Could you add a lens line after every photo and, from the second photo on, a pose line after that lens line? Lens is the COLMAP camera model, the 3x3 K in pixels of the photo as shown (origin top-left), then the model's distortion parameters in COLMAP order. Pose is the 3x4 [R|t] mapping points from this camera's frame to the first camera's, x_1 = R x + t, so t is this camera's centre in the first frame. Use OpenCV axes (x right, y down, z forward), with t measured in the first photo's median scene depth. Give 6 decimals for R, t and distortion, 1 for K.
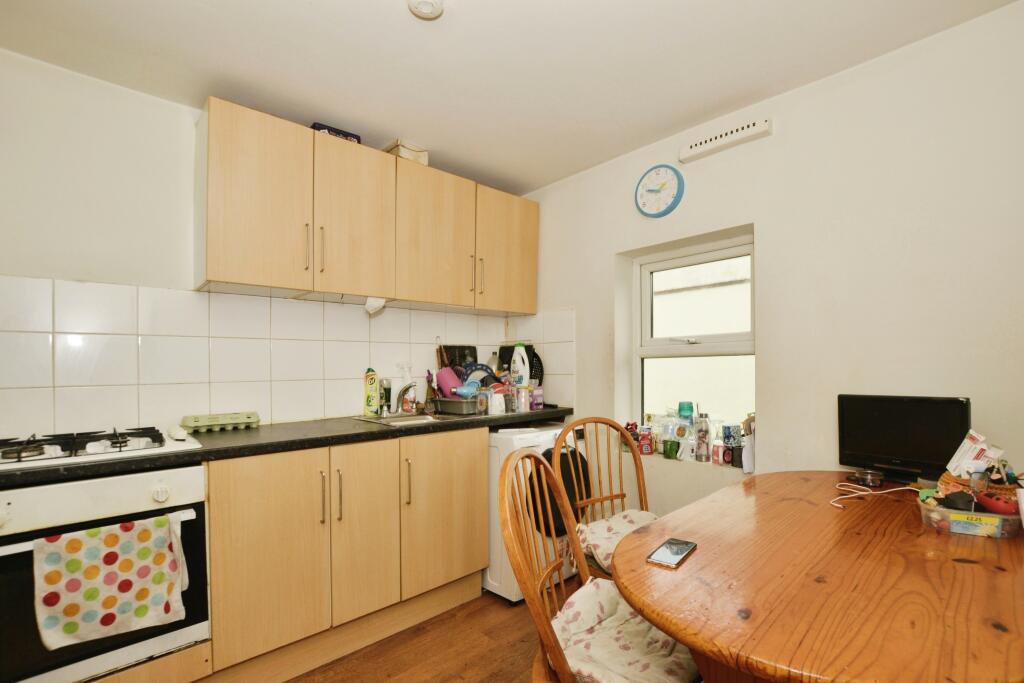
lens RADIAL K [[467.9, 0, 514.9], [0, 467.9, 366.1], [0, 0, 1]] dist [-0.016784, -0.000197]
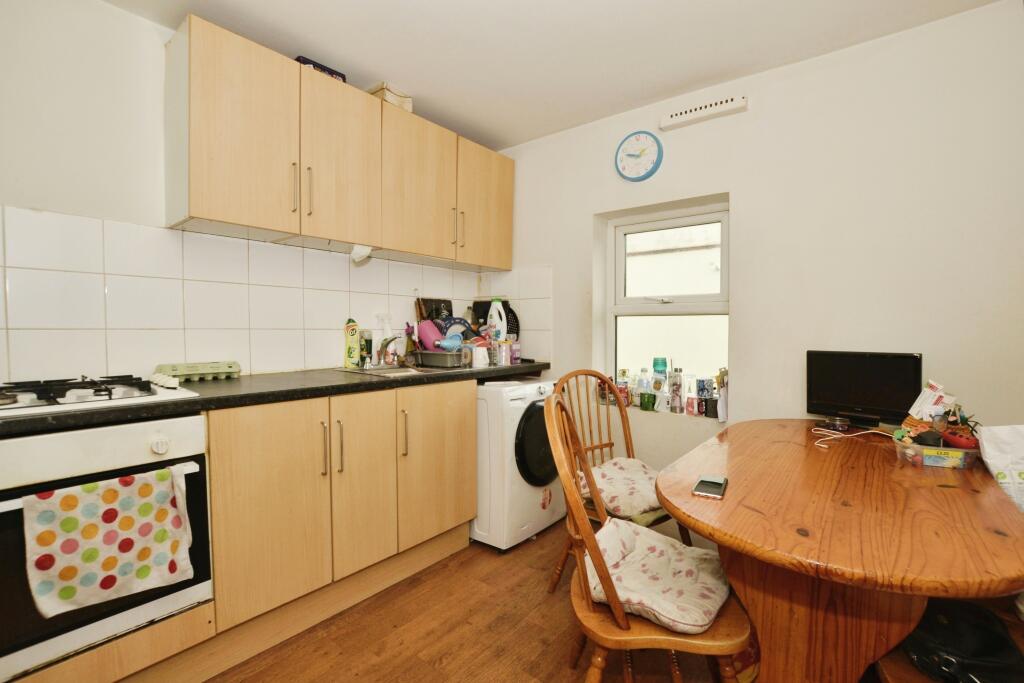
lens RADIAL K [[467.9, 0, 505.9], [0, 467.9, 337.4], [0, 0, 1]] dist [-0.016784, -0.000197]
pose [[0.989548, 0.018861, 0.142964, -0.159725], [-0.022069, 0.999538, 0.020883, 0.019430], [-0.142504, -0.023819, 0.989508, -0.002667]]
